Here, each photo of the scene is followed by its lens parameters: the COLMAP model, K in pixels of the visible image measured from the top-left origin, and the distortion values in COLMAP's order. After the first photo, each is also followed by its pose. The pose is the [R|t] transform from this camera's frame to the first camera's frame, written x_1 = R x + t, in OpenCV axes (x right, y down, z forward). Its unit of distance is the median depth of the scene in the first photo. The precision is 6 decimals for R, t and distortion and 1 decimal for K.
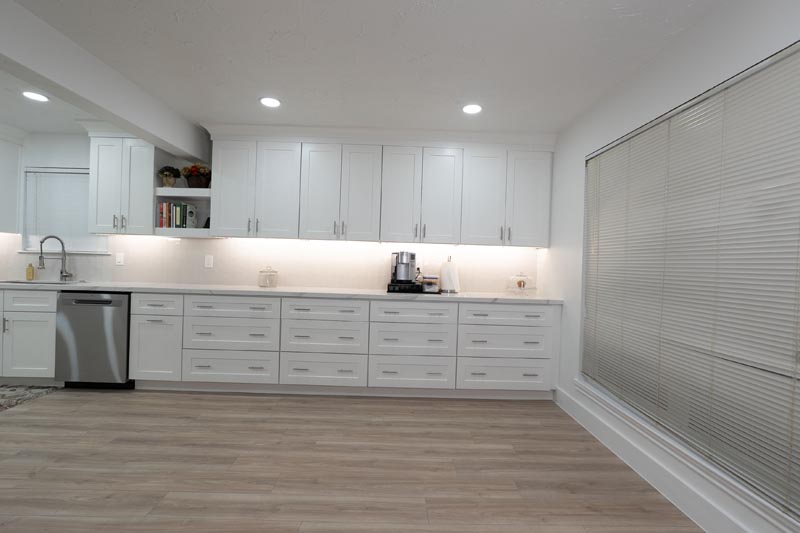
lens RADIAL K [[373.5, 0, 398.0], [0, 373.5, 266.3], [0, 0, 1]] dist [-0.011615, 0.003010]
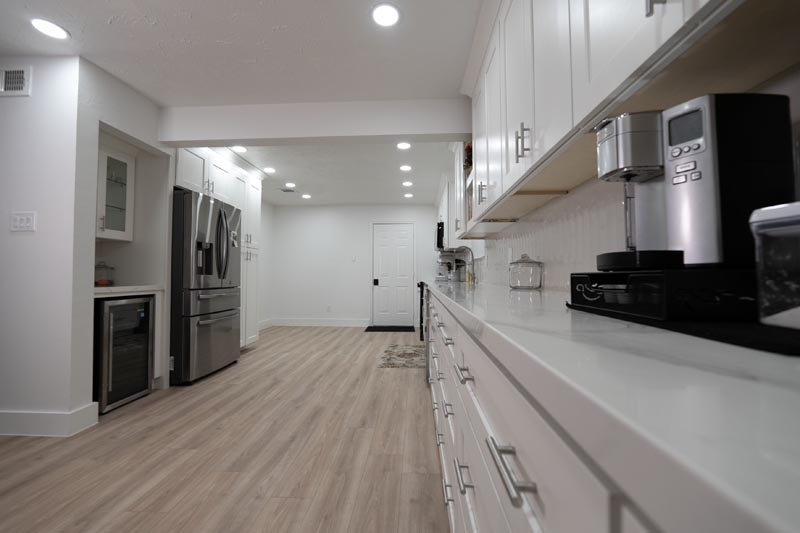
lens RADIAL K [[337.3, 0, 402.1], [0, 337.3, 266.1], [0, 0, 1]] dist [-0.024054, 0.007444]
pose [[-0.053958, -0.059691, -0.996757, 0.209730], [-0.006861, 0.998210, -0.059407, 0.055033], [0.998520, 0.003633, -0.054271, 0.884172]]
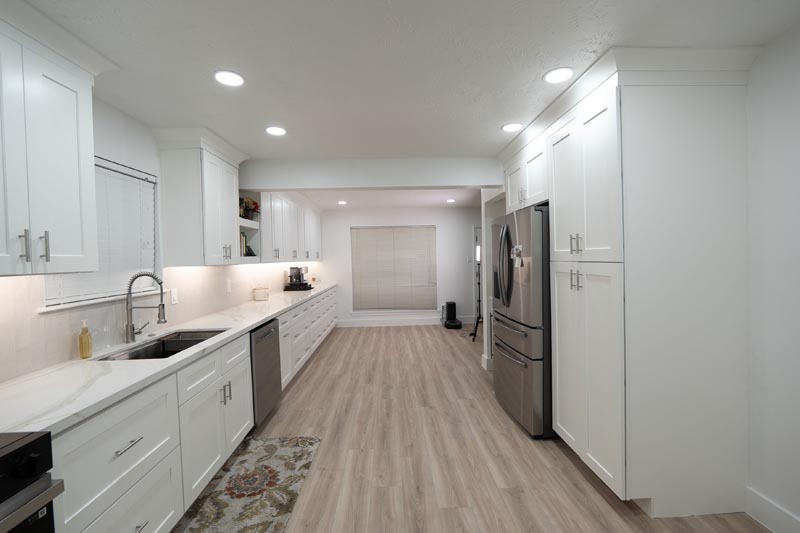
lens RADIAL K [[337.3, 0, 400.0], [0, 337.3, 264.2], [0, 0, 1]] dist [-0.024054, 0.007444]
pose [[-0.017228, -0.049591, 0.998621, -1.571704], [0.028269, 0.998346, 0.050065, -0.117117], [-0.999452, 0.029092, -0.015798, 0.577733]]
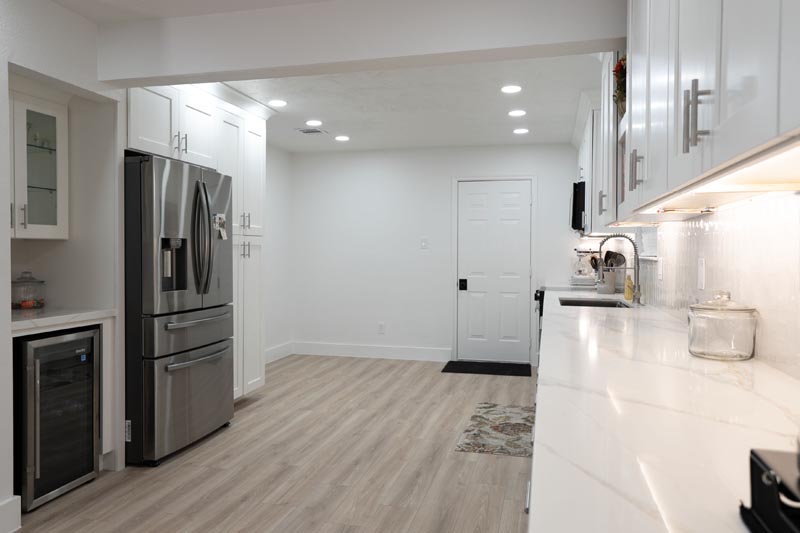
lens RADIAL K [[593.8, 0, 399.3], [0, 593.8, 262.9], [0, 0, 1]] dist [0.010716, 0.017178]
pose [[-0.253960, -0.012886, -0.967129, 0.207555], [-0.016269, 0.999827, -0.009050, -0.014842], [0.967078, 0.013436, -0.254126, 0.920574]]
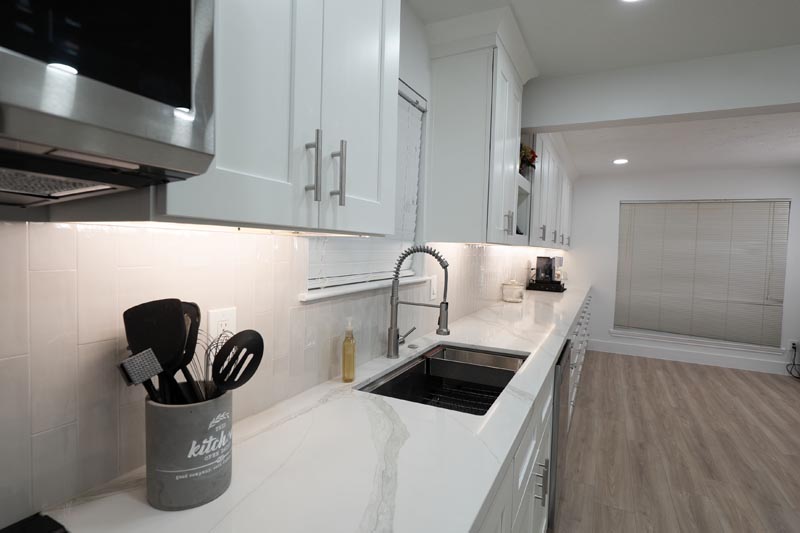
lens RADIAL K [[411.3, 0, 402.9], [0, 411.3, 264.2], [0, 0, 1]] dist [-0.013034, 0.006643]
pose [[0.458694, -0.053241, 0.886998, -1.369932], [-0.013767, 0.997658, 0.067003, -0.095743], [-0.888488, -0.042945, 0.456886, 0.843046]]
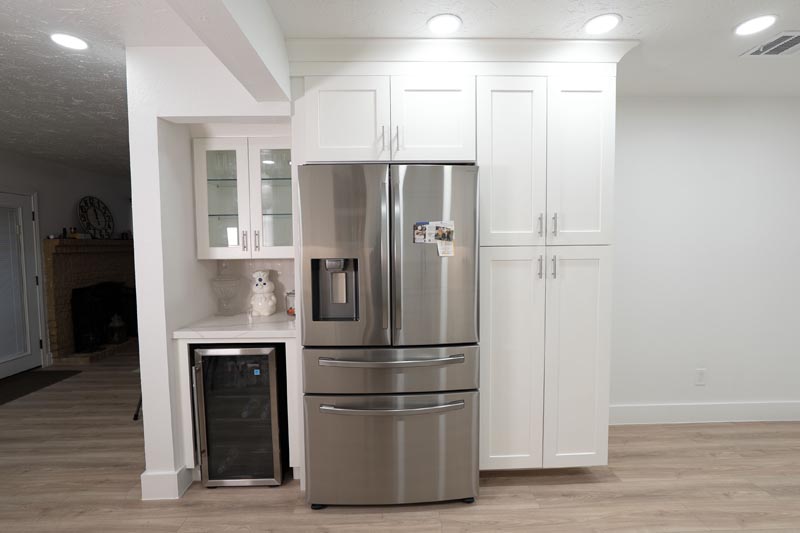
lens RADIAL K [[402.9, 0, 402.1], [0, 402.9, 268.9], [0, 0, 1]] dist [-0.017961, 0.001363]
pose [[-0.999758, -0.018756, -0.011510, -0.750549], [-0.019415, 0.998000, 0.060154, -0.079987], [0.010359, 0.060363, -0.998123, 0.869447]]
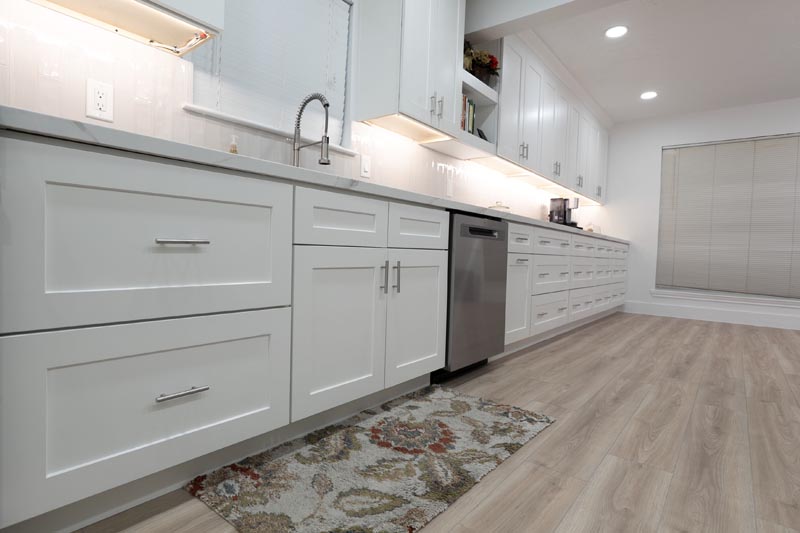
lens RADIAL K [[430.7, 0, 397.8], [0, 430.7, 264.1], [0, 0, 1]] dist [-0.014875, 0.007397]
pose [[0.630628, -0.028439, 0.775564, -1.326810], [-0.012704, 0.998816, 0.046954, 0.105061], [-0.775982, -0.039463, 0.629520, 0.590002]]
